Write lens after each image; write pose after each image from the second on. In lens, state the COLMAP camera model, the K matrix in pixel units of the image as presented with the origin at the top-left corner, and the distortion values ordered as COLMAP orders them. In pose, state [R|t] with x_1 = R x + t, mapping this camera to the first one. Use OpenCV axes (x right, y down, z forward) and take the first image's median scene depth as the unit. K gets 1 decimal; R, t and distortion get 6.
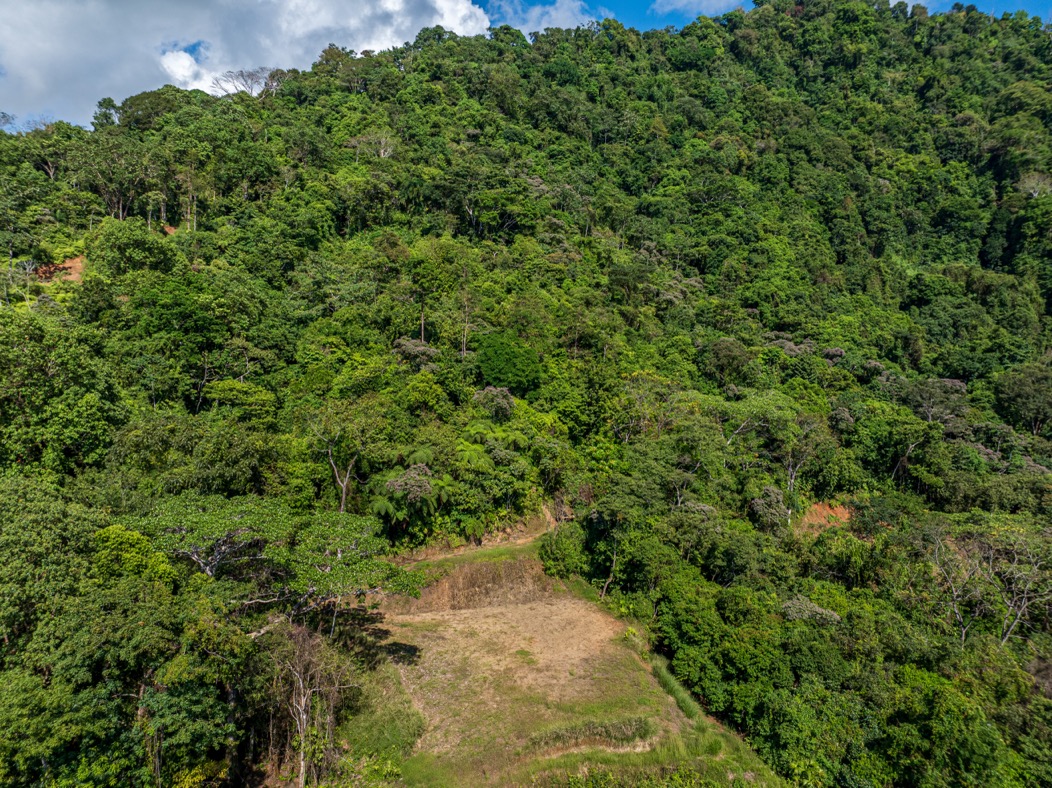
lens RADIAL K [[742.7, 0, 526.0], [0, 742.7, 394.0], [0, 0, 1]] dist [-0.054101, 0.026818]
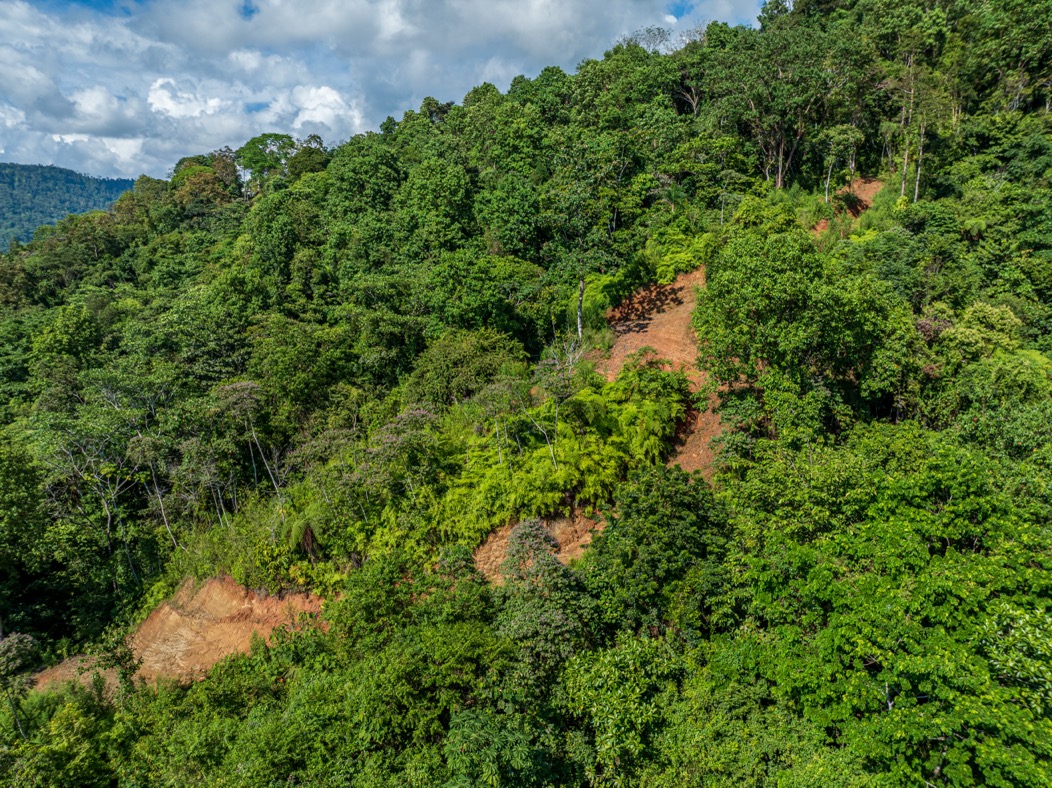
lens RADIAL K [[742.7, 0, 526.0], [0, 742.7, 394.0], [0, 0, 1]] dist [-0.054101, 0.026818]
pose [[0.668681, 0.142381, -0.729790, -0.233894], [-0.039526, 0.986914, 0.156329, -0.150237], [0.742498, -0.075688, 0.665558, 0.441276]]
